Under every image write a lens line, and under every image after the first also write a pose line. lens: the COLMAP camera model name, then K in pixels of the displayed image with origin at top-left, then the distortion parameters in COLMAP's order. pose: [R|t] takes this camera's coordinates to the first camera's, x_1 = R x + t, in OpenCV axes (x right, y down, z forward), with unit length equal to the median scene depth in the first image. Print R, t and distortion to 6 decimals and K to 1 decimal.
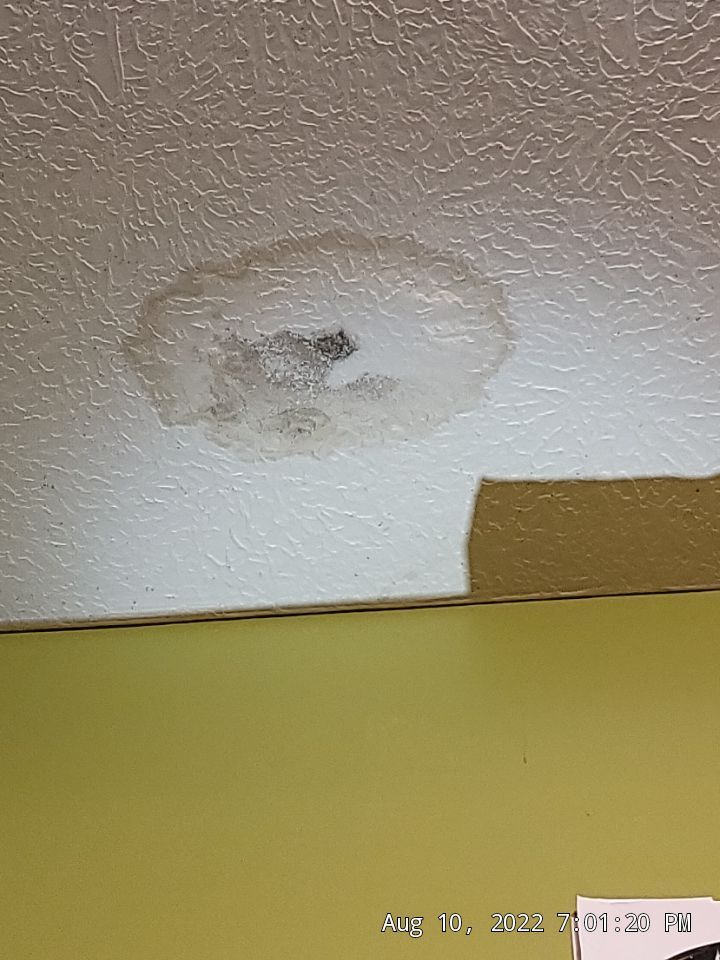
lens RADIAL K [[696.3, 0, 360.0], [0, 696.3, 480.0], [0, 0, 1]] dist [0.071331, -0.090679]
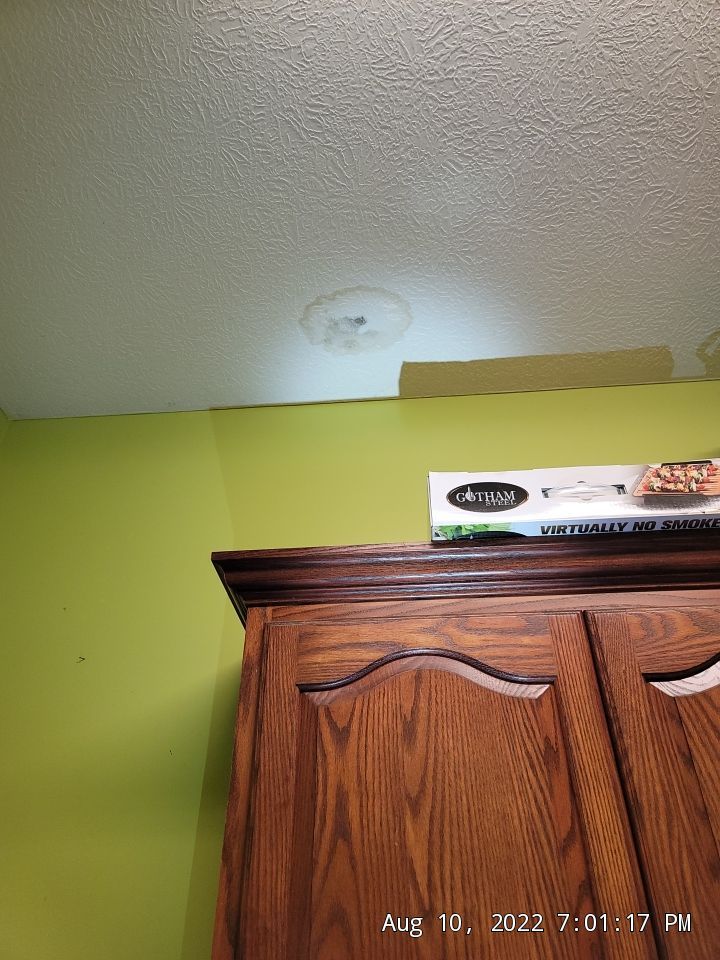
lens RADIAL K [[696.3, 0, 360.0], [0, 696.3, 480.0], [0, 0, 1]] dist [0.071331, -0.090679]
pose [[0.983805, 0.032222, -0.176325, 0.576033], [-0.001472, 0.985129, 0.171812, -0.016956], [0.179239, -0.168770, 0.969221, -2.369993]]
